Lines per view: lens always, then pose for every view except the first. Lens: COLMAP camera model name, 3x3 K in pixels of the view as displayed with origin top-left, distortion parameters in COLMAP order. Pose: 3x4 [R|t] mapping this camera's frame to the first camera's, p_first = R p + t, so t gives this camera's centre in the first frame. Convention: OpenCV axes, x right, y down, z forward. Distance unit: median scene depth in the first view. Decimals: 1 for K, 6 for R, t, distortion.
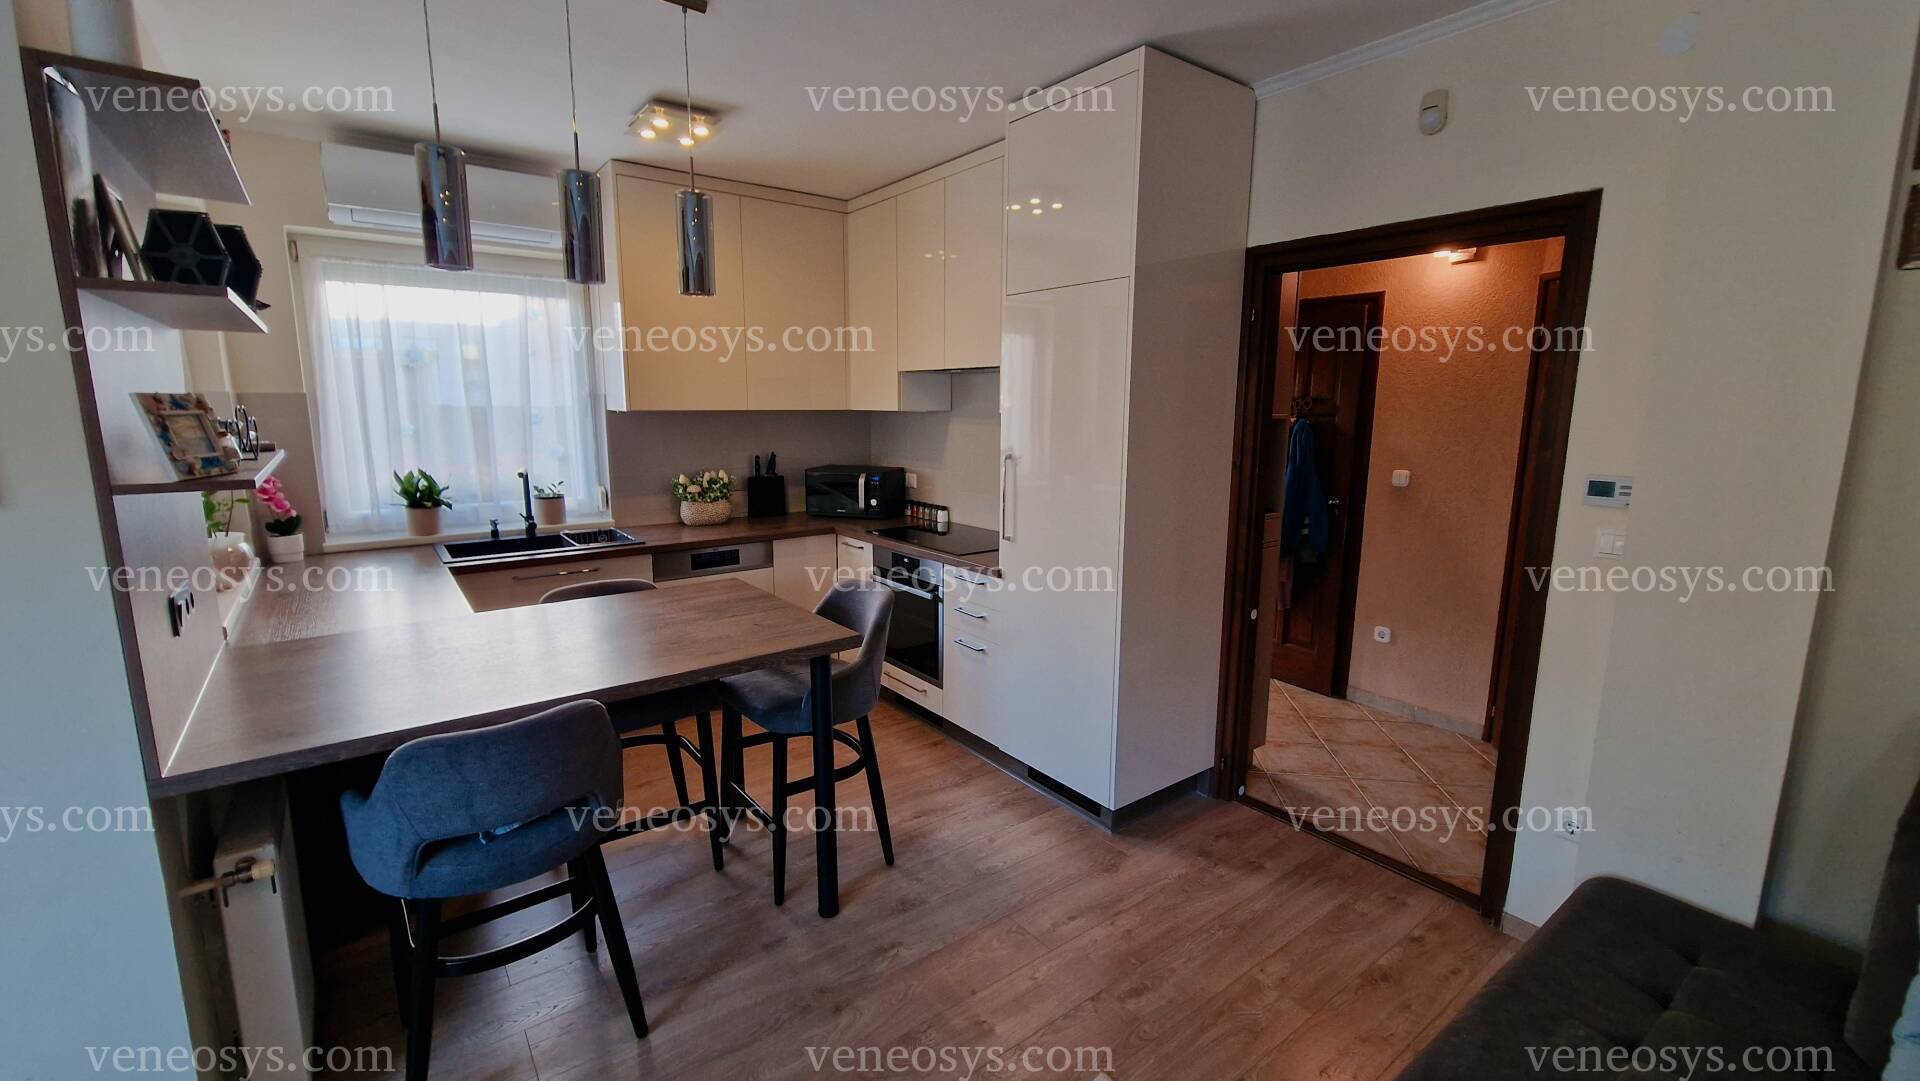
lens RADIAL K [[788.0, 0, 966.5], [0, 788.0, 544.4], [0, 0, 1]] dist [0.000627, -0.002462]
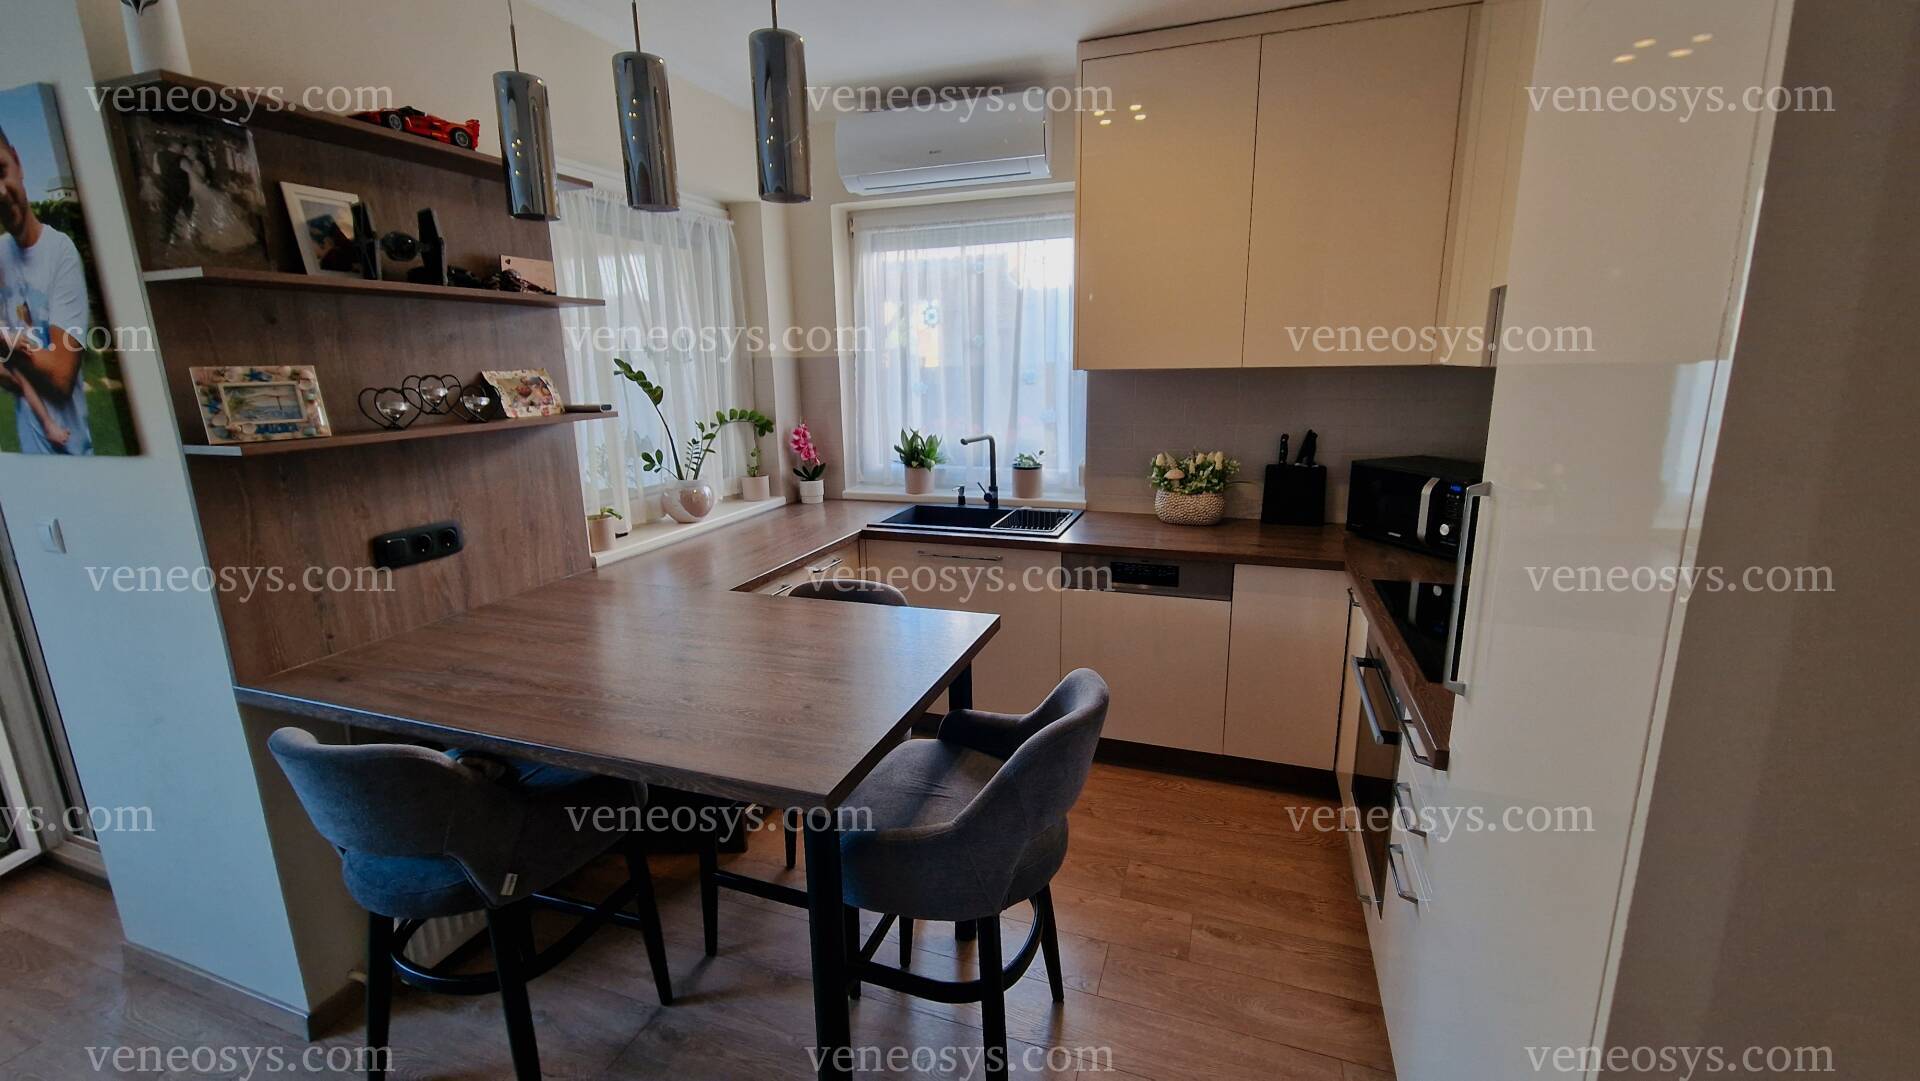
lens RADIAL K [[788.0, 0, 961.8], [0, 788.0, 539.0], [0, 0, 1]] dist [0.000627, -0.002462]
pose [[0.527828, 0.174287, -0.831277, 0.186672], [-0.131225, 0.983702, 0.122922, -0.077202], [0.839153, 0.044202, 0.542097, 0.438051]]
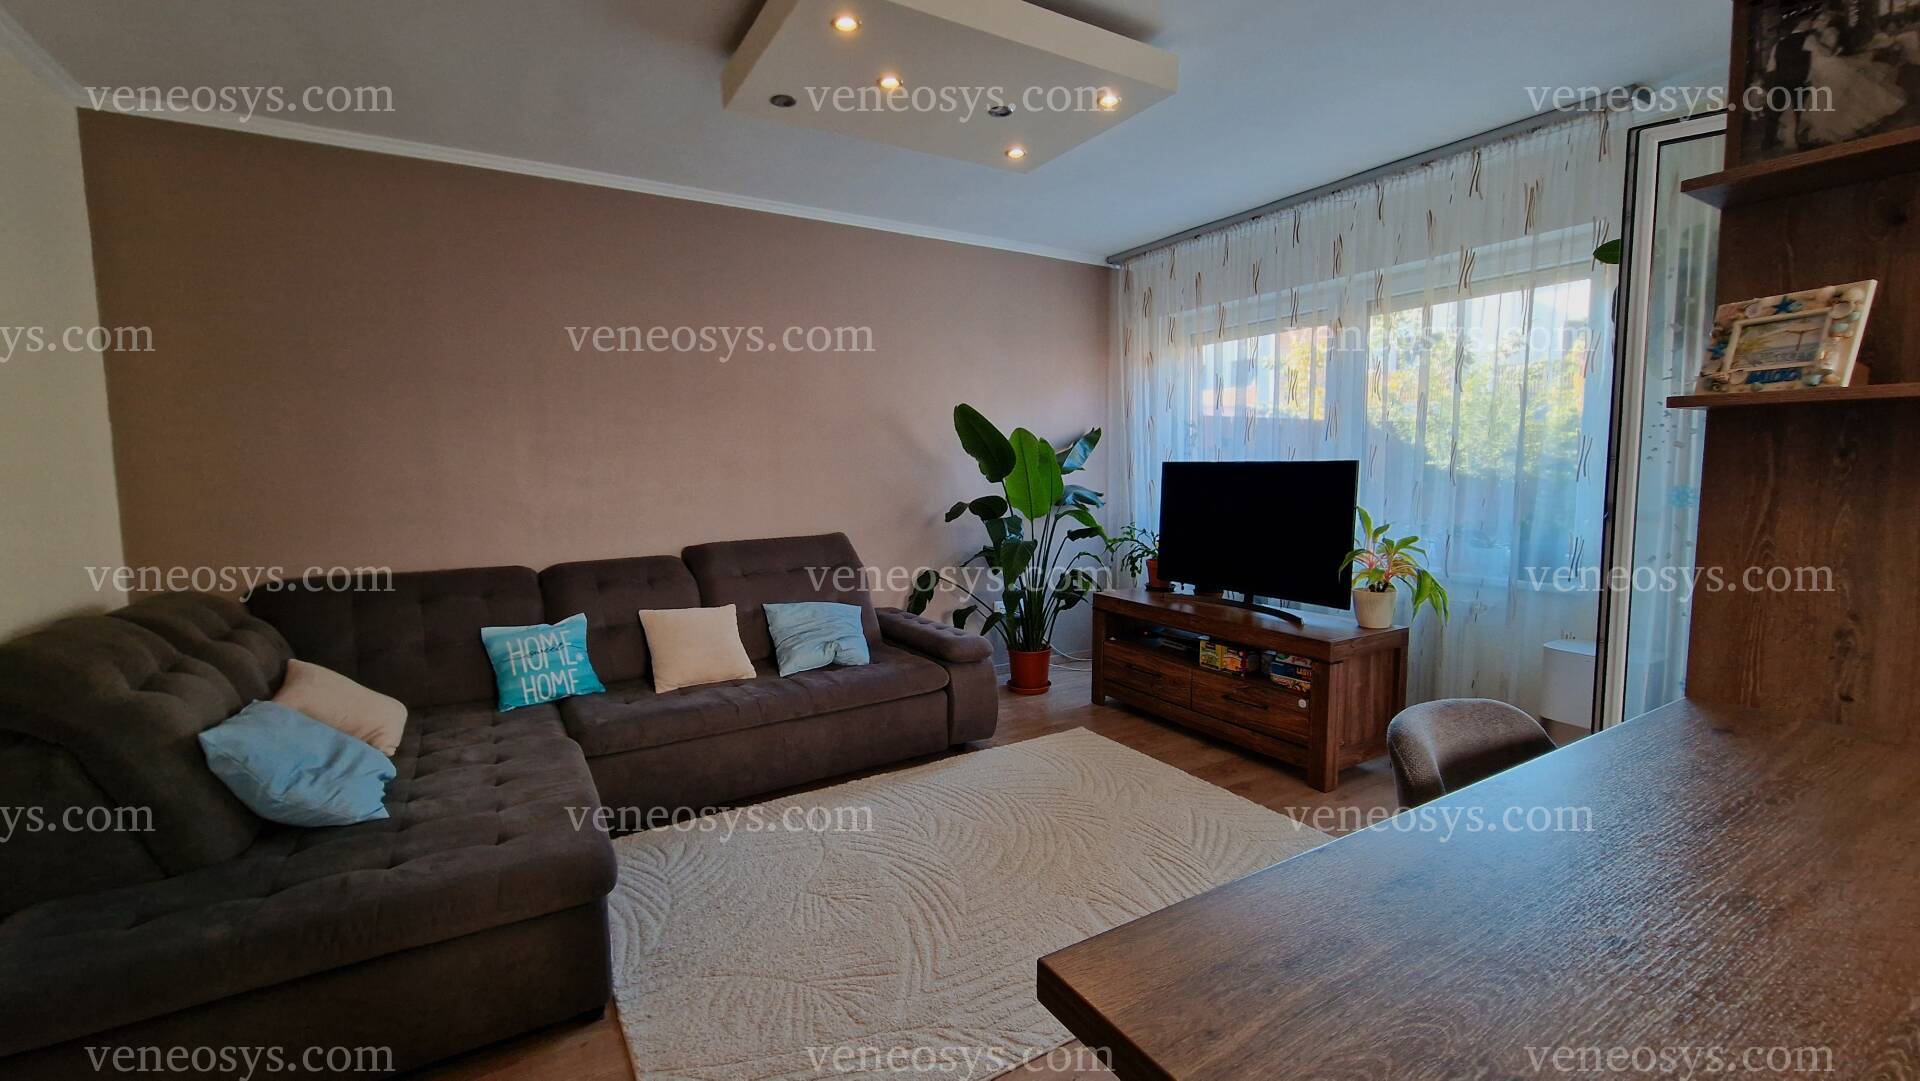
lens RADIAL K [[788.0, 0, 954.5], [0, 788.0, 528.9], [0, 0, 1]] dist [0.000627, -0.002462]
pose [[-0.991260, -0.008616, 0.131645, -0.076301], [0.026171, 0.965191, 0.260234, -0.066891], [-0.129305, 0.261404, -0.956529, 0.694253]]
